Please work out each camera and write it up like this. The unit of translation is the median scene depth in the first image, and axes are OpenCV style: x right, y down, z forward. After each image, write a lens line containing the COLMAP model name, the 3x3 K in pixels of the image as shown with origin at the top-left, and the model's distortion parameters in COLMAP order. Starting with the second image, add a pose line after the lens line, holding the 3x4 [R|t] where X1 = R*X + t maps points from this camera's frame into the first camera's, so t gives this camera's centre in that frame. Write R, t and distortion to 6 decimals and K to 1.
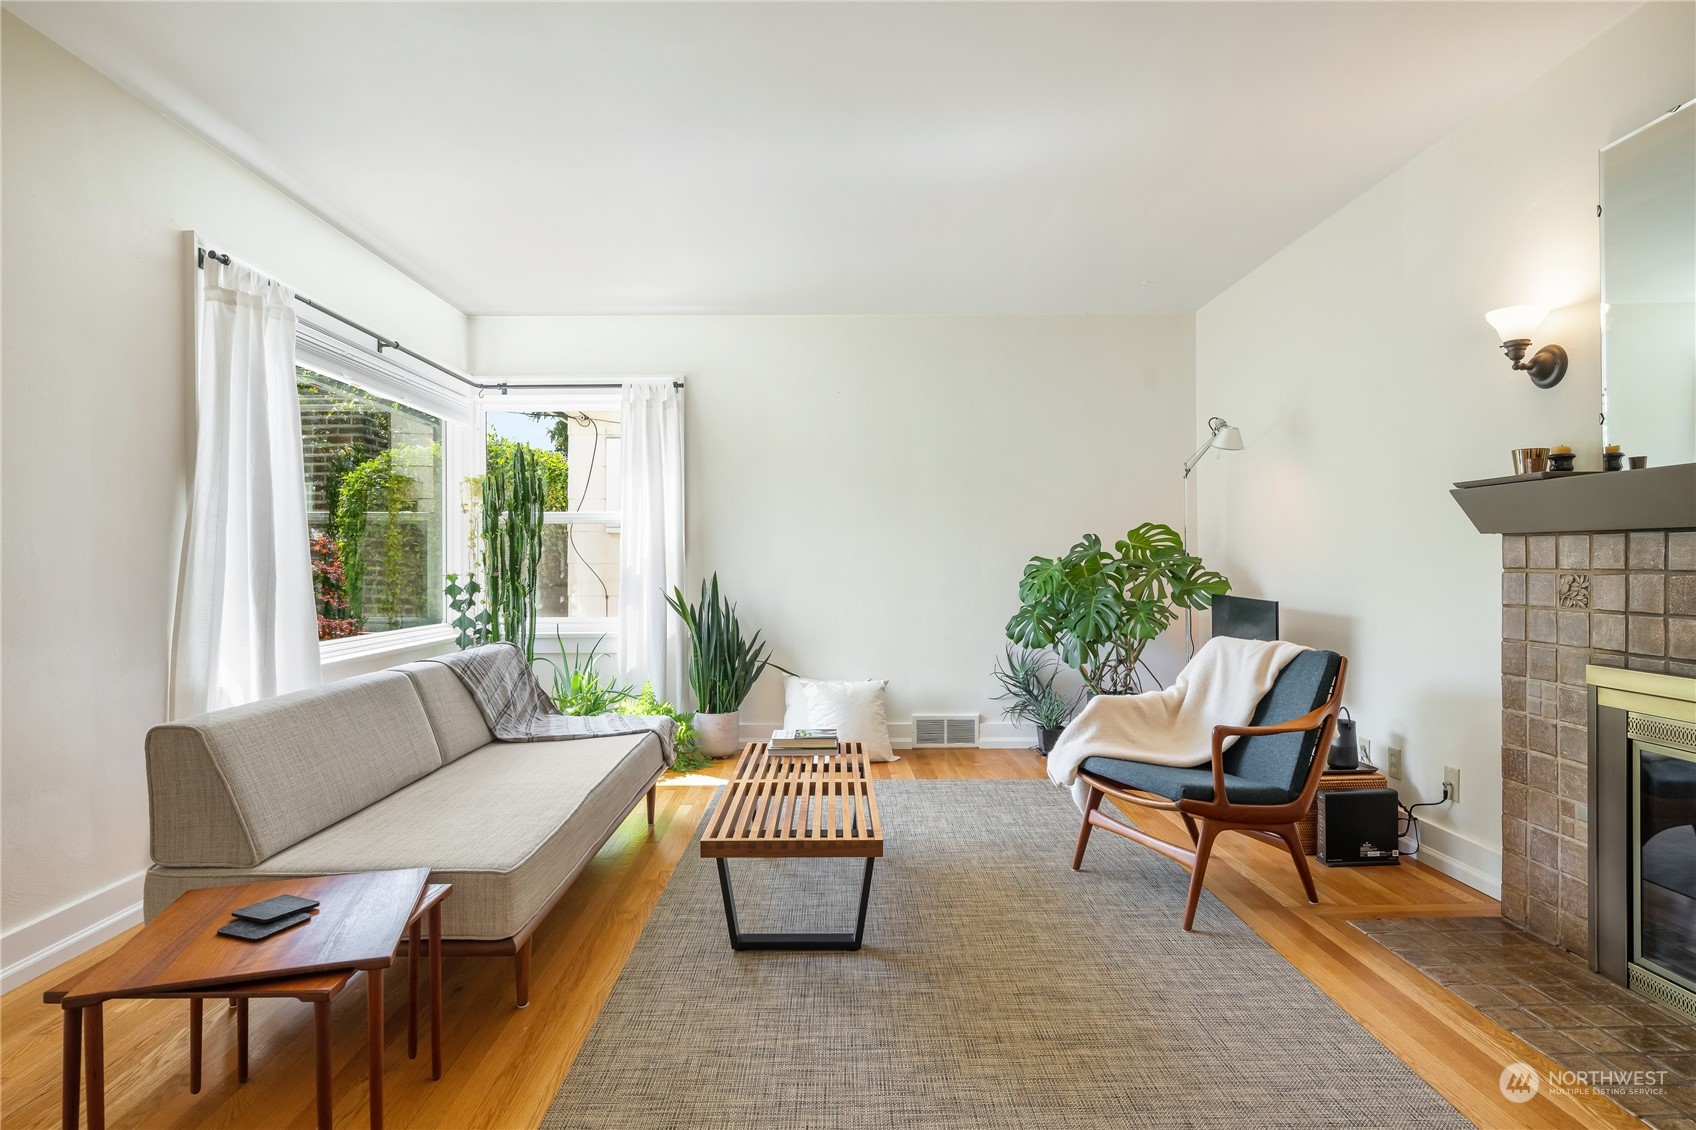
lens RADIAL K [[898.8, 0, 841.4], [0, 898.8, 566.6], [0, 0, 1]] dist [-0.003266, -0.000322]
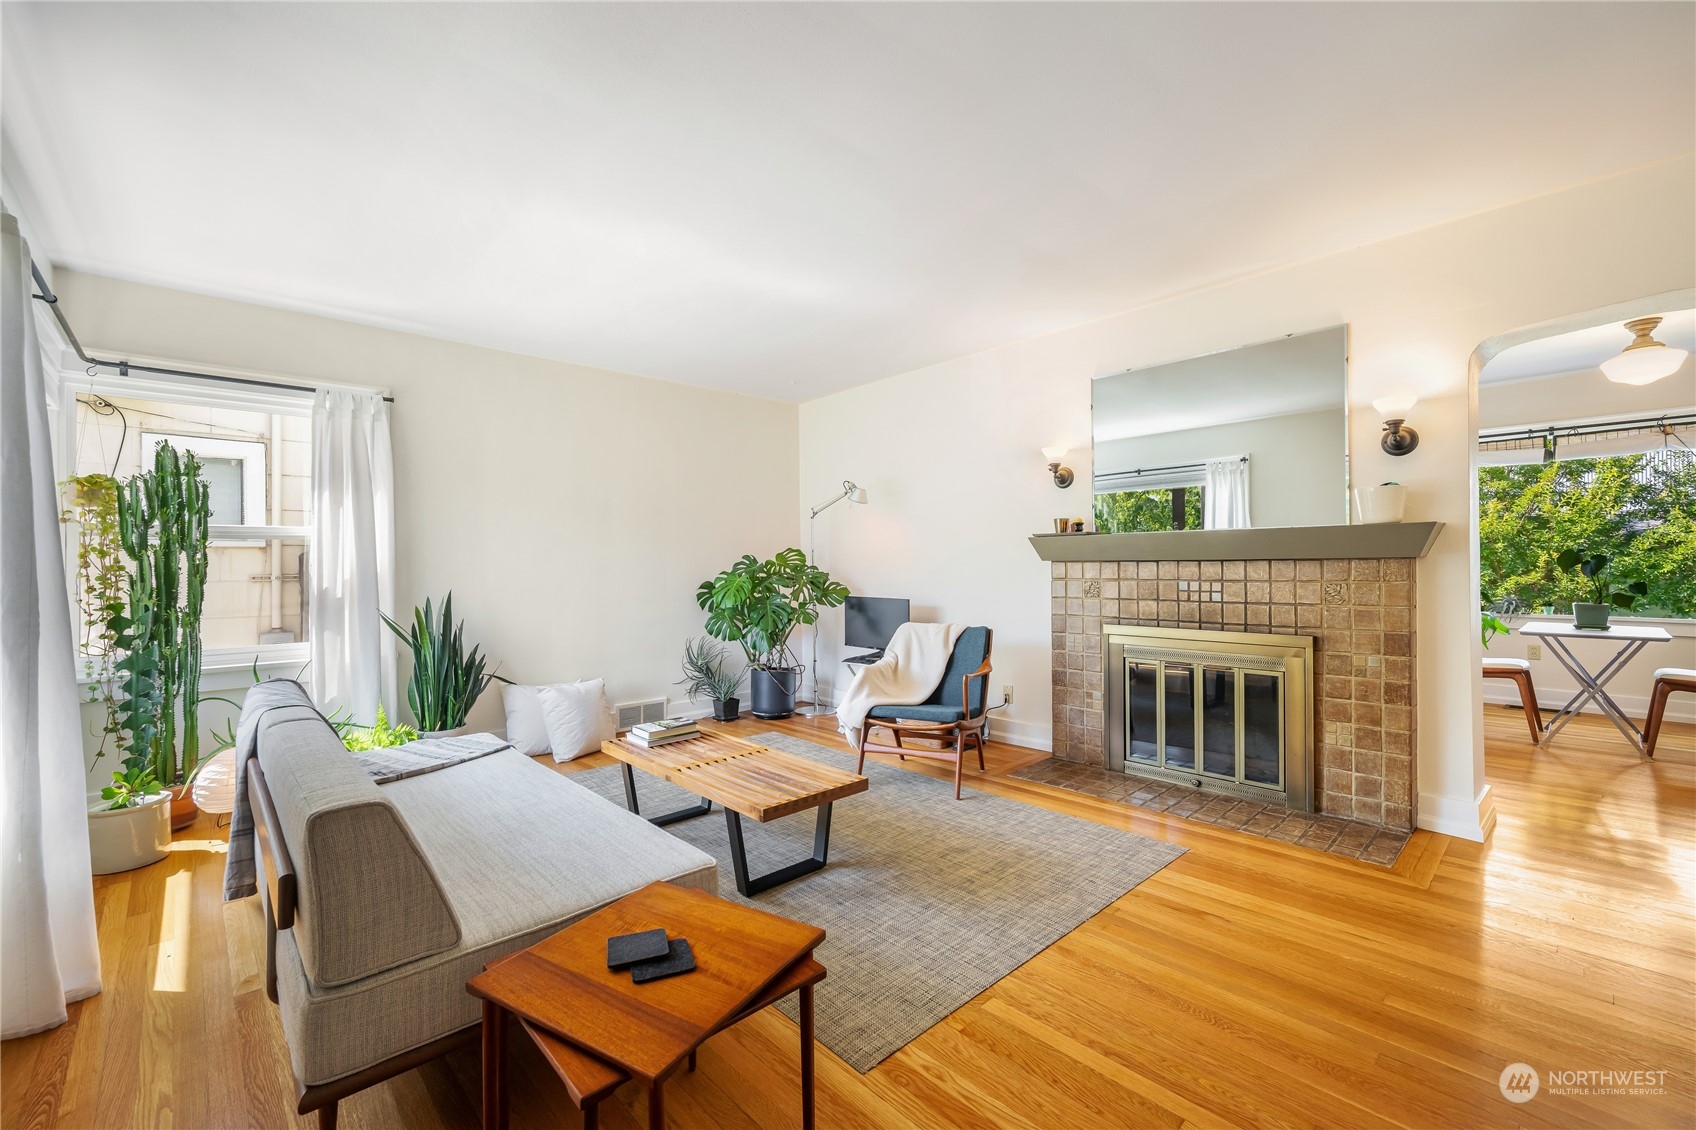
lens RADIAL K [[720.3, 0, 849.0], [0, 720.3, 564.2], [0, 0, 1]] dist [-0.001365, -0.000745]
pose [[0.719787, -0.002637, 0.694190, -0.676620], [0.010761, 0.999915, -0.007360, -0.022729], [-0.694112, 0.012768, 0.719754, 0.173433]]
